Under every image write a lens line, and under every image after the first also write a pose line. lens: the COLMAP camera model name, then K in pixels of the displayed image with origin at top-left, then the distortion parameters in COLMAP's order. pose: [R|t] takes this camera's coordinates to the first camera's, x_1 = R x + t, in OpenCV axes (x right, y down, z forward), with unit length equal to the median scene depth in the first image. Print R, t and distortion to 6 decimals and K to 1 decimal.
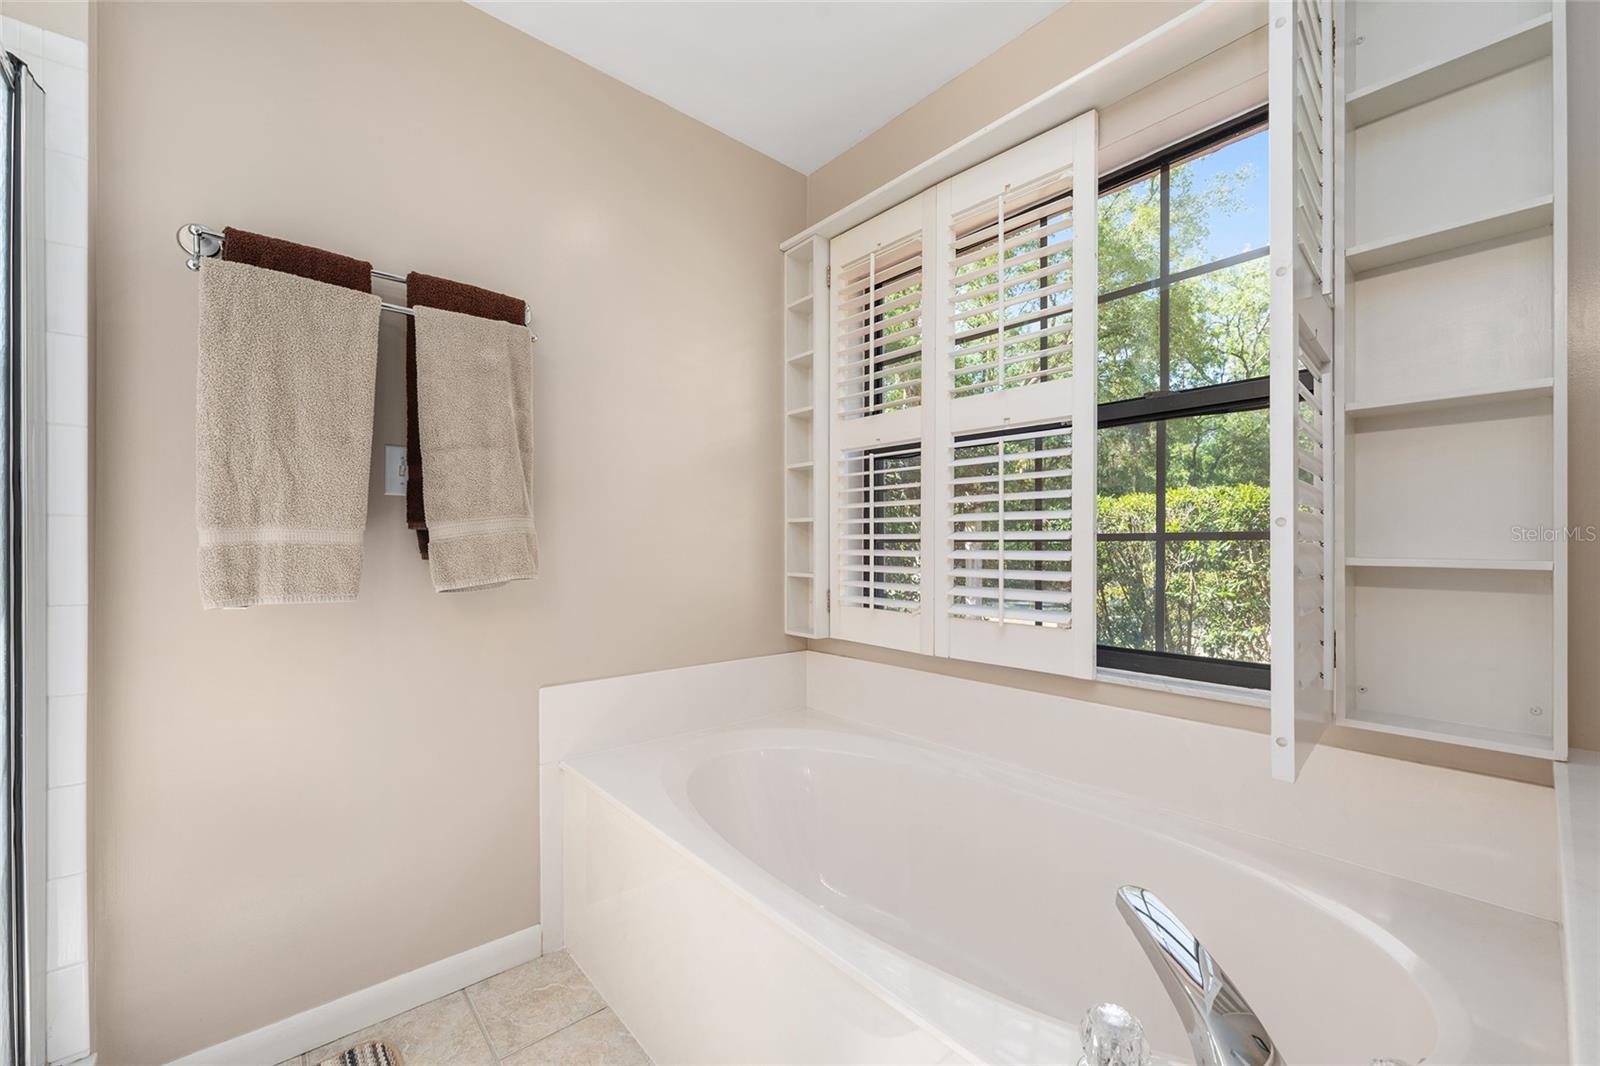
lens RADIAL K [[643.8, 0, 800.9], [0, 643.8, 537.2], [0, 0, 1]] dist [0.001042, 0.000048]
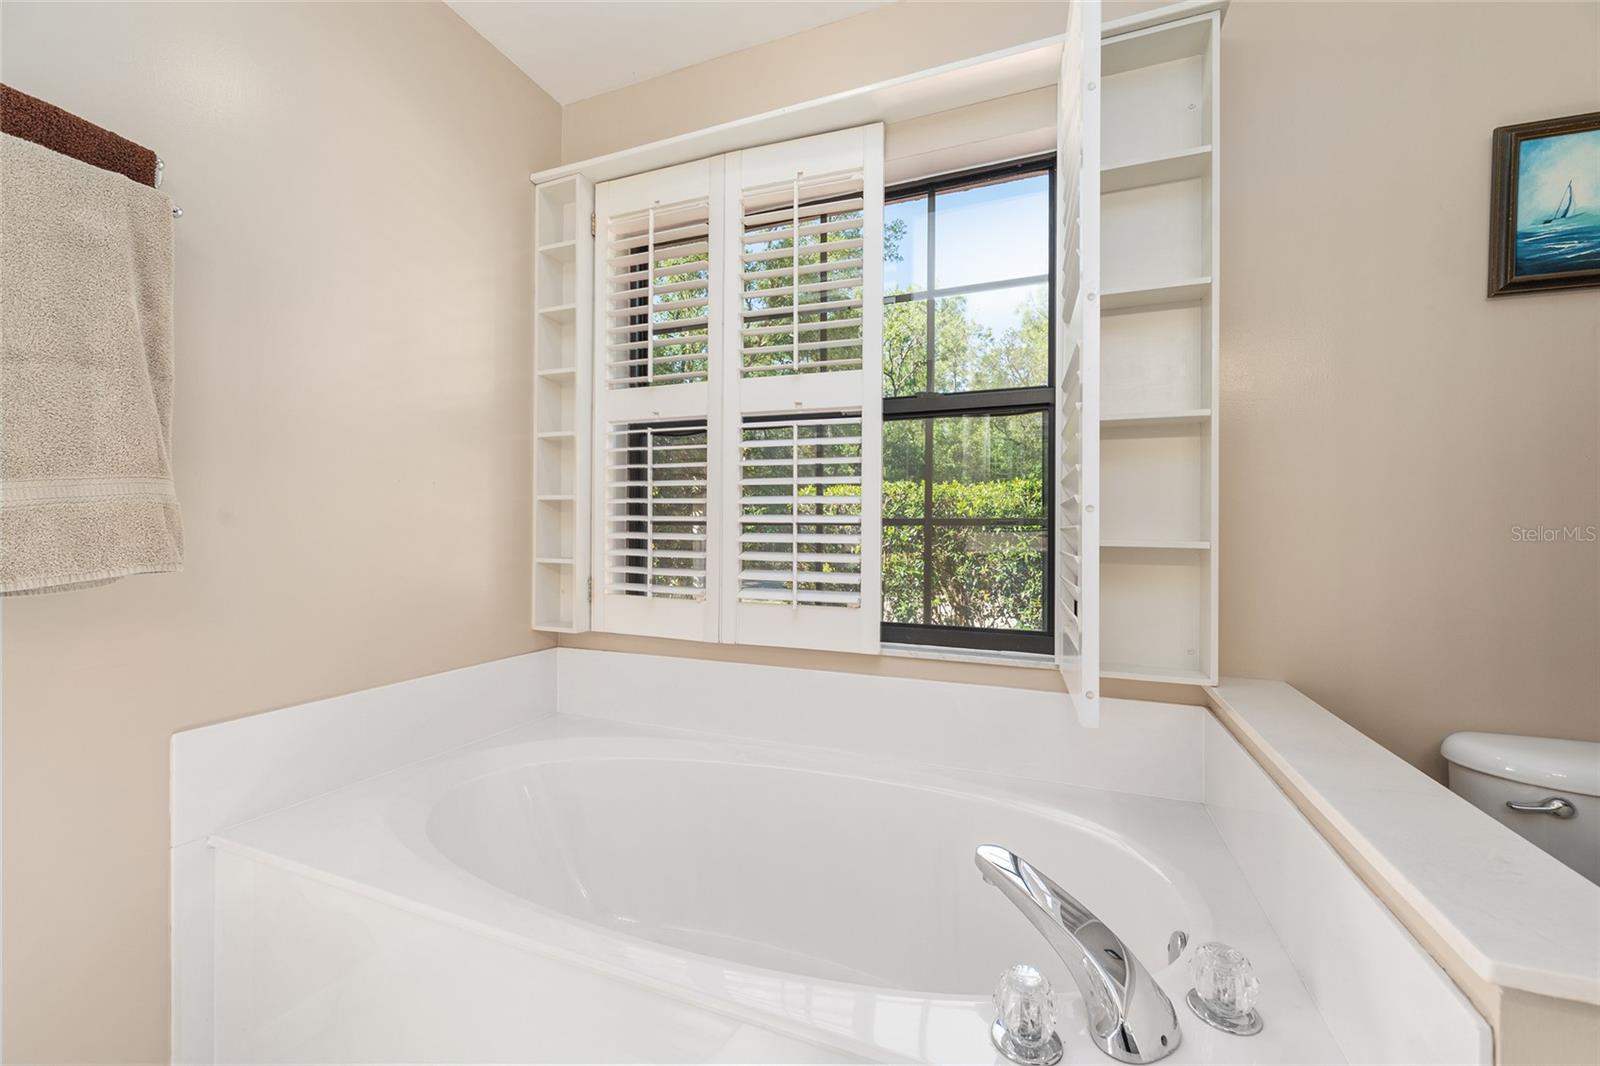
lens RADIAL K [[636.4, 0, 799.7], [0, 636.4, 526.9], [0, 0, 1]] dist [-0.000081, -0.000382]
pose [[0.887337, 0.010574, 0.461000, -0.131860], [-0.013646, 0.999901, 0.003332, 0.006382], [-0.460920, -0.009248, 0.887394, 0.107014]]
